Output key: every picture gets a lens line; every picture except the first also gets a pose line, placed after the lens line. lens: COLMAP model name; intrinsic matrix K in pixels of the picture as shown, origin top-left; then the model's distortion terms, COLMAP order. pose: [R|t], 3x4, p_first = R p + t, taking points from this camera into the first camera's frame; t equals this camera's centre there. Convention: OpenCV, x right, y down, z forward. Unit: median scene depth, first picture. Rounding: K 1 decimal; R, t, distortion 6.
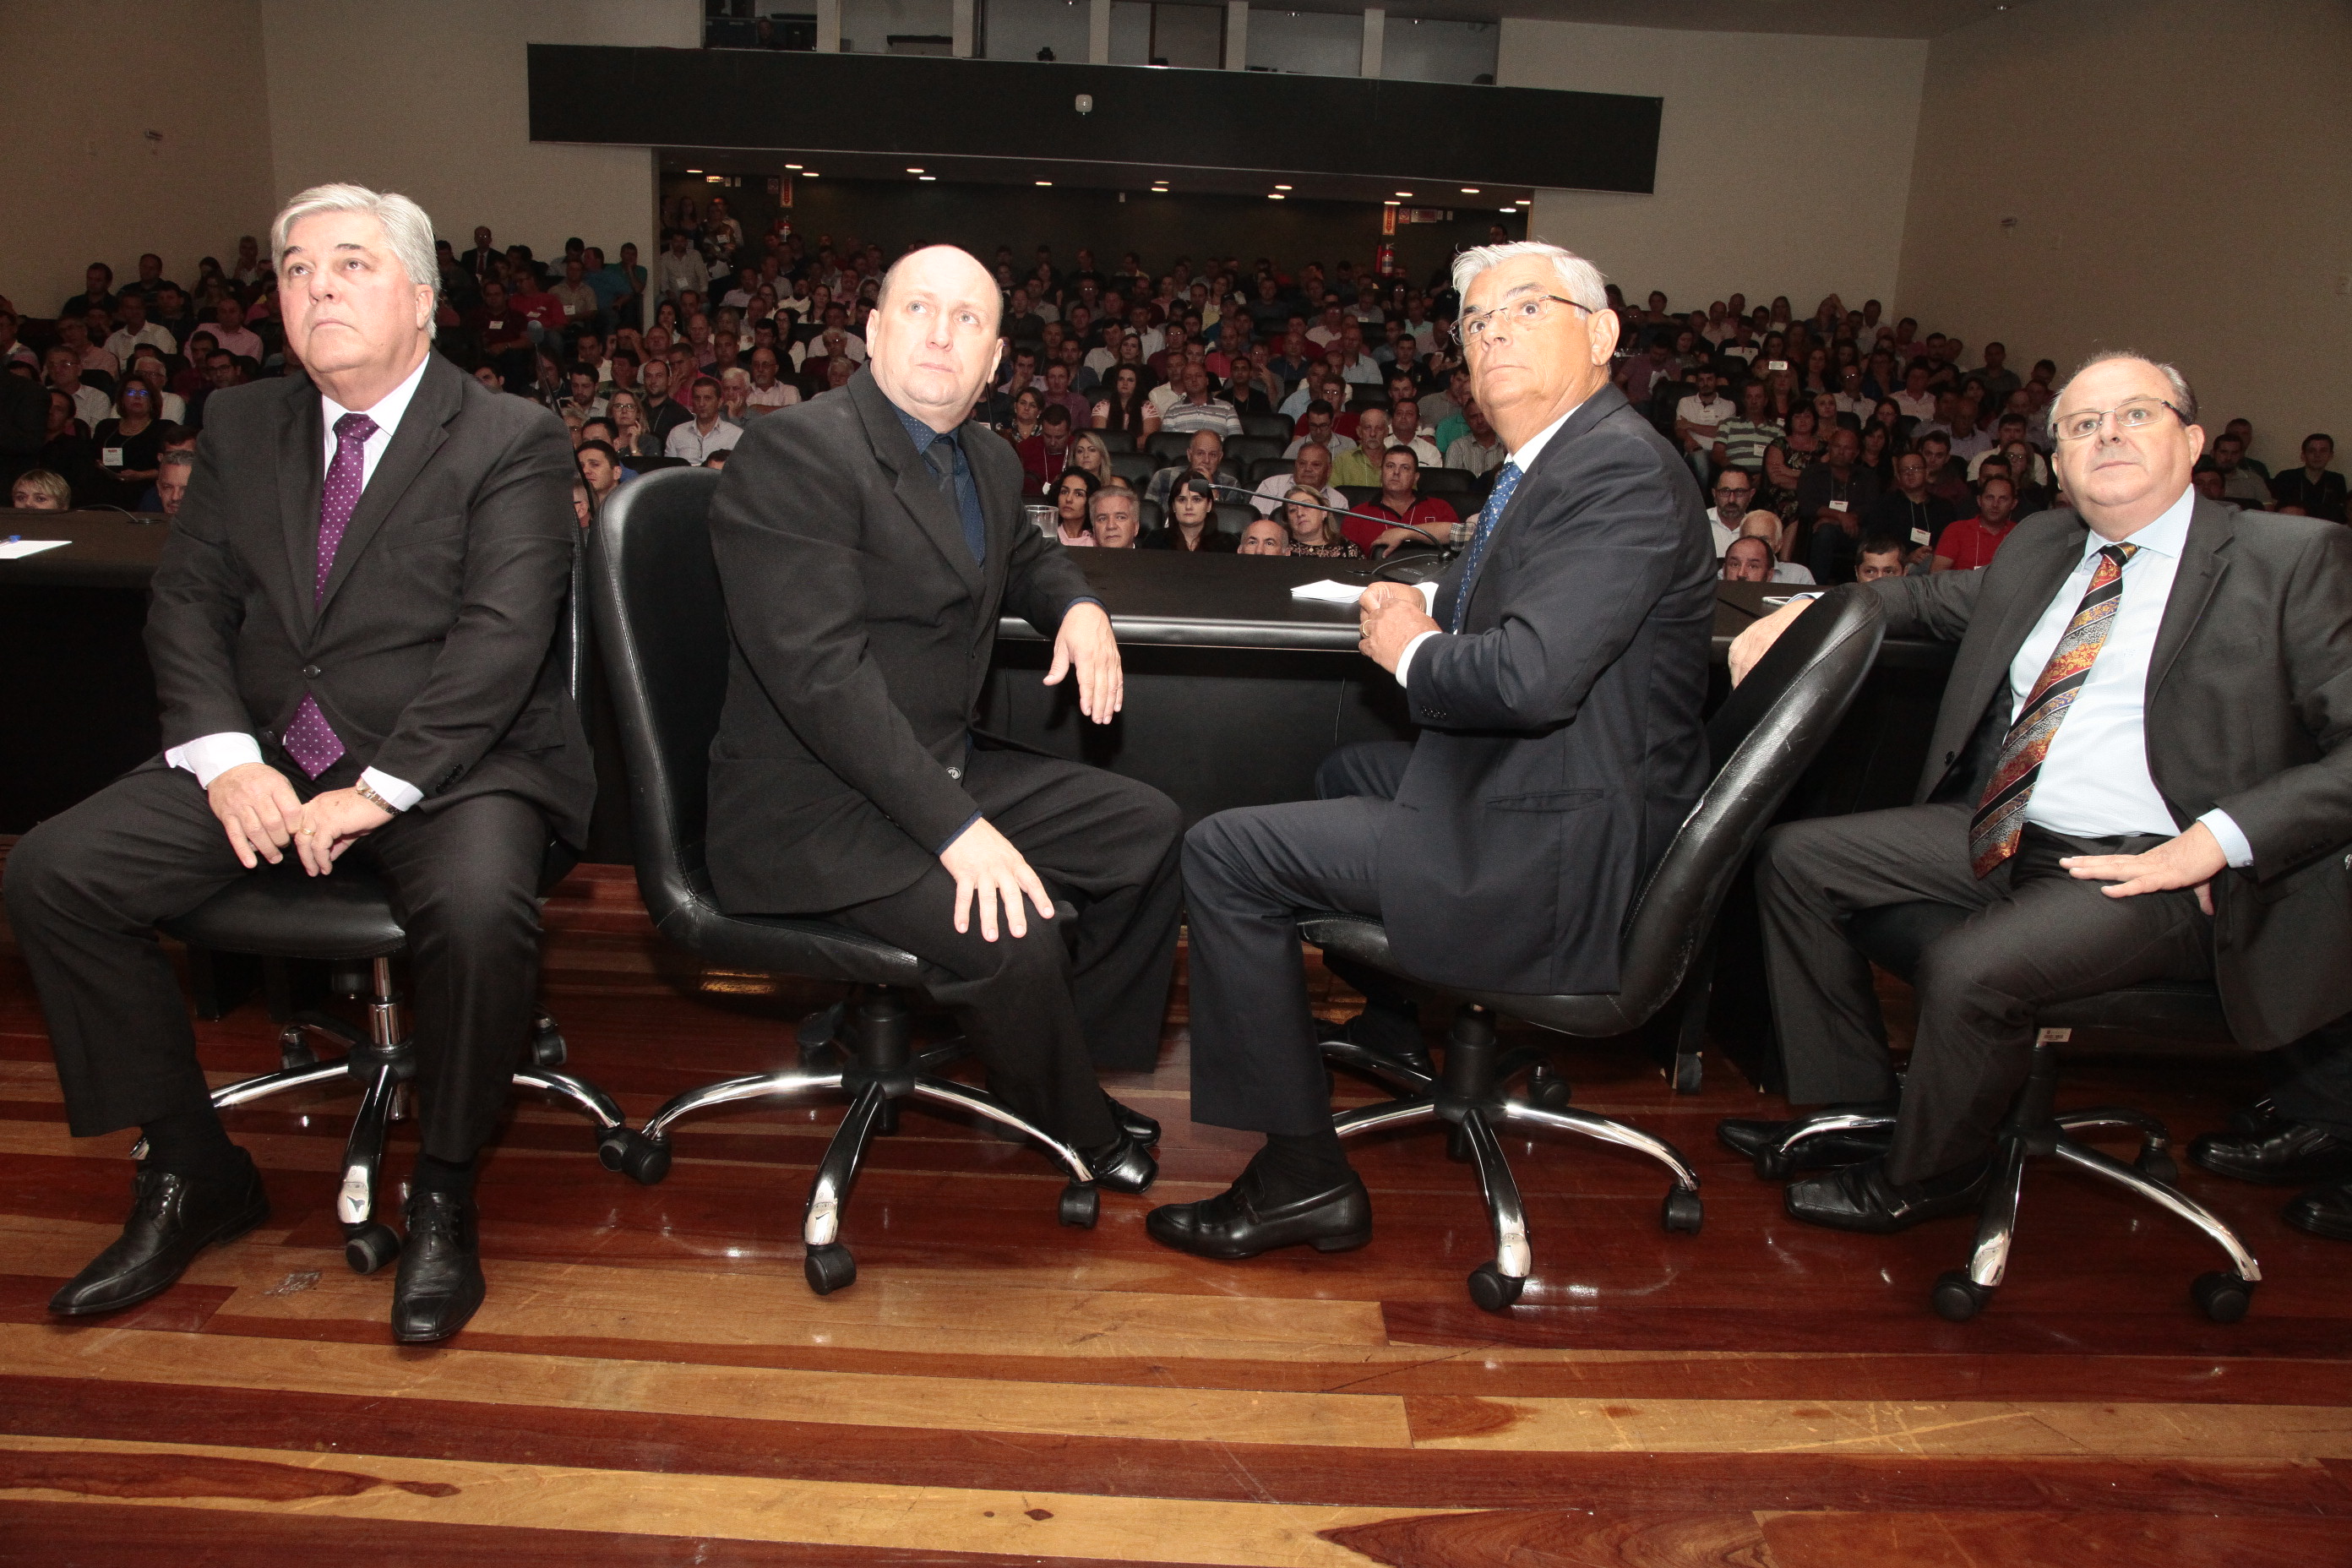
lens RADIAL K [[1663.2, 0, 1176.0], [0, 1663.2, 784.0], [0, 0, 1]] dist [-0.115519, 0.089080]
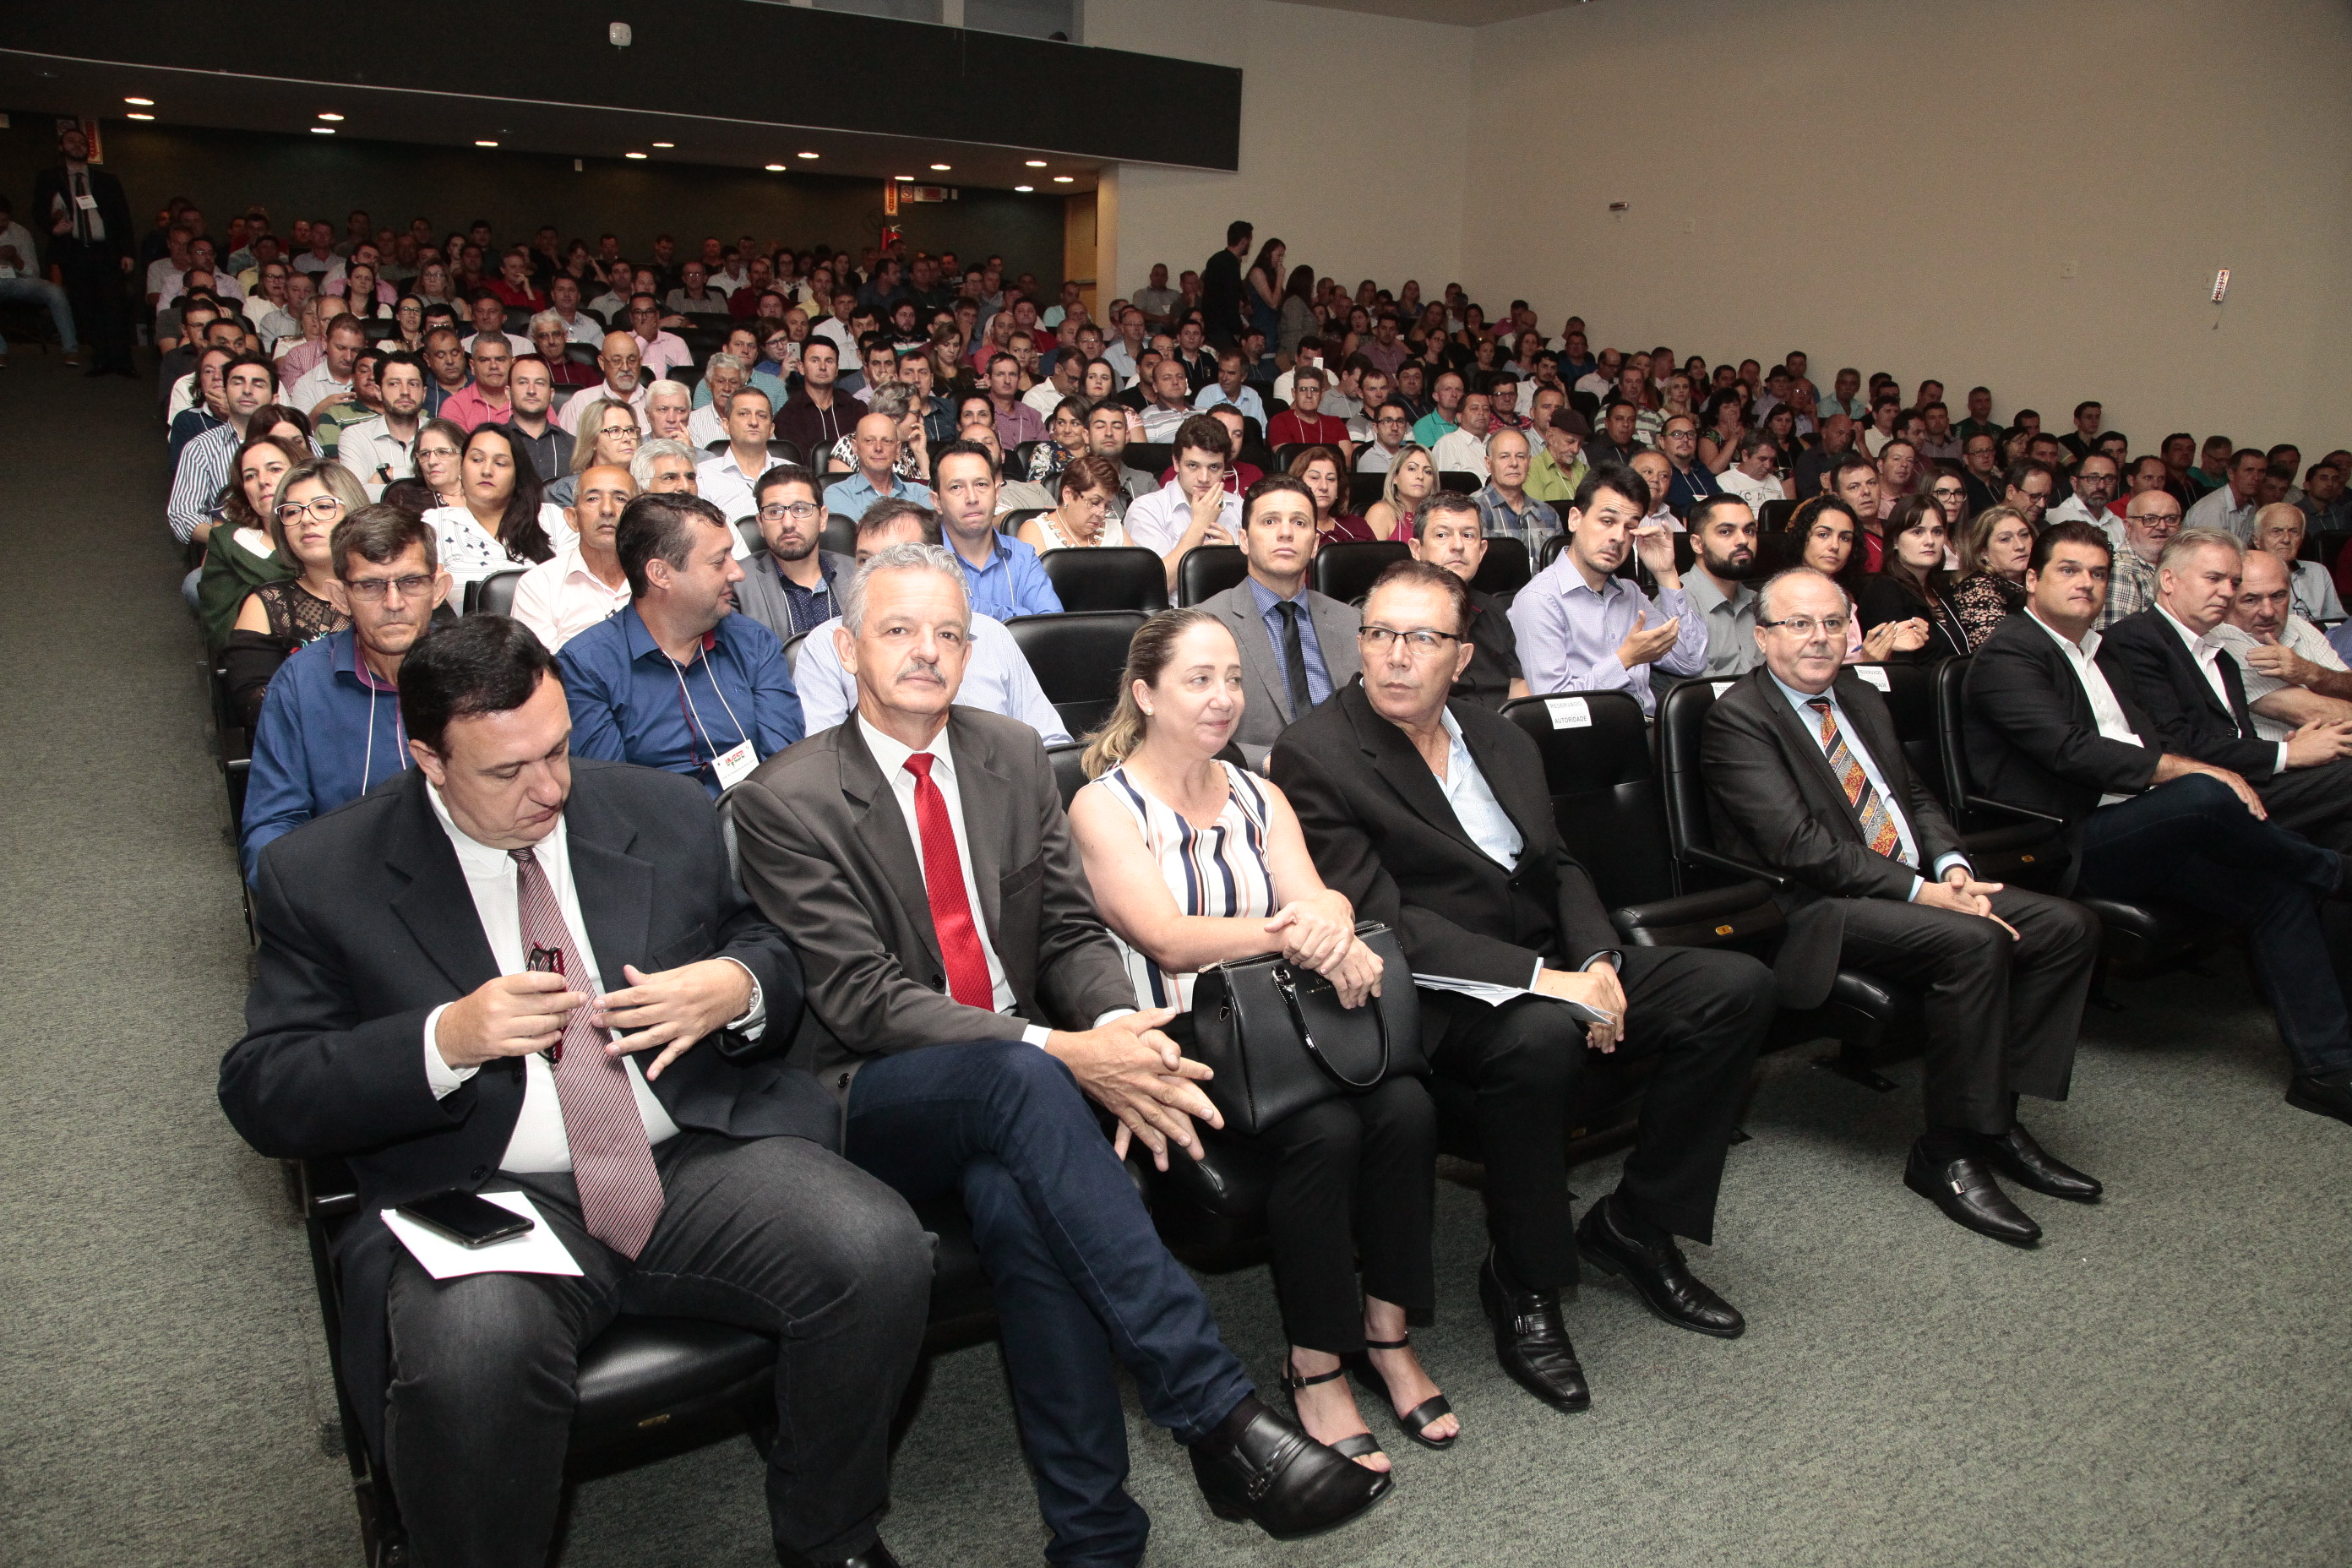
lens RADIAL K [[1658.4, 0, 1179.2], [0, 1658.4, 793.6], [0, 0, 1]] dist [-0.112816, 0.072282]
pose [[0.854947, -0.148240, 0.497082, -0.259880], [0.146671, 0.988274, 0.042458, -0.055307], [-0.497547, 0.036609, 0.866664, 0.222591]]
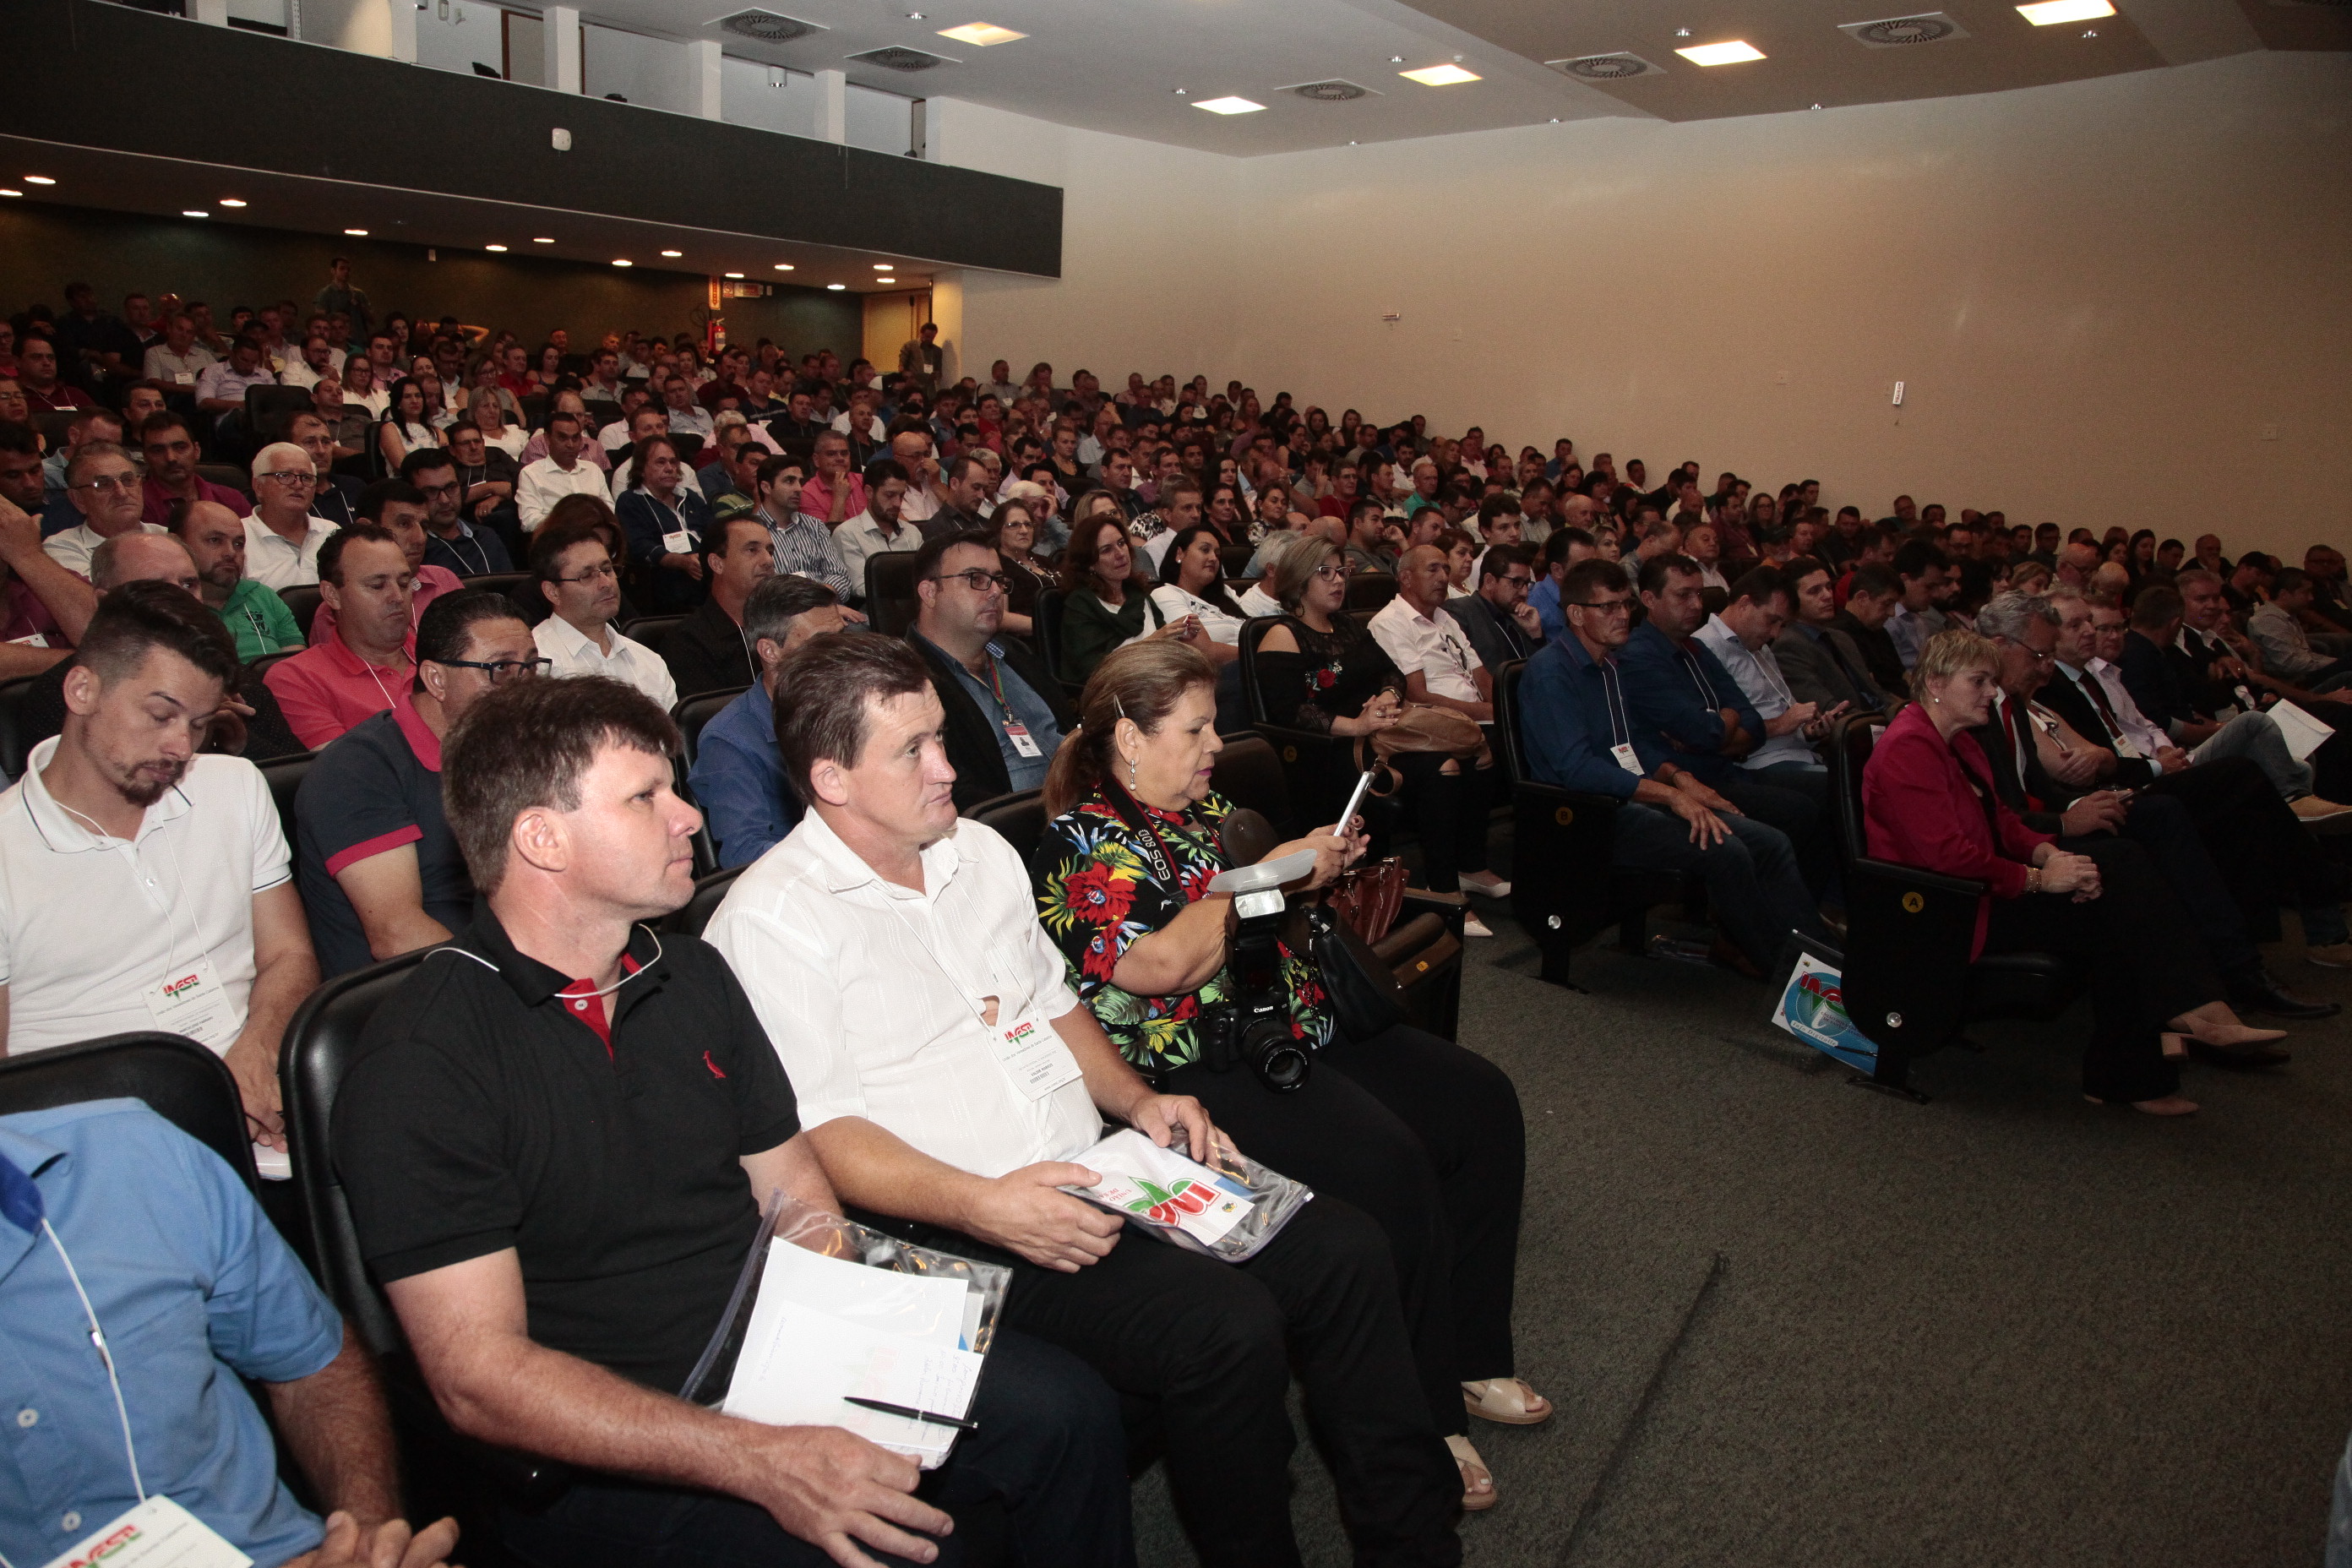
lens RADIAL K [[1658.4, 0, 1179.2], [0, 1658.4, 793.6], [0, 0, 1]] dist [-0.112816, 0.072282]
pose [[0.666670, -0.170129, 0.725677, -0.483744], [0.196199, 0.979321, 0.049348, -0.078598], [-0.719066, 0.109479, 0.686264, 0.267573]]
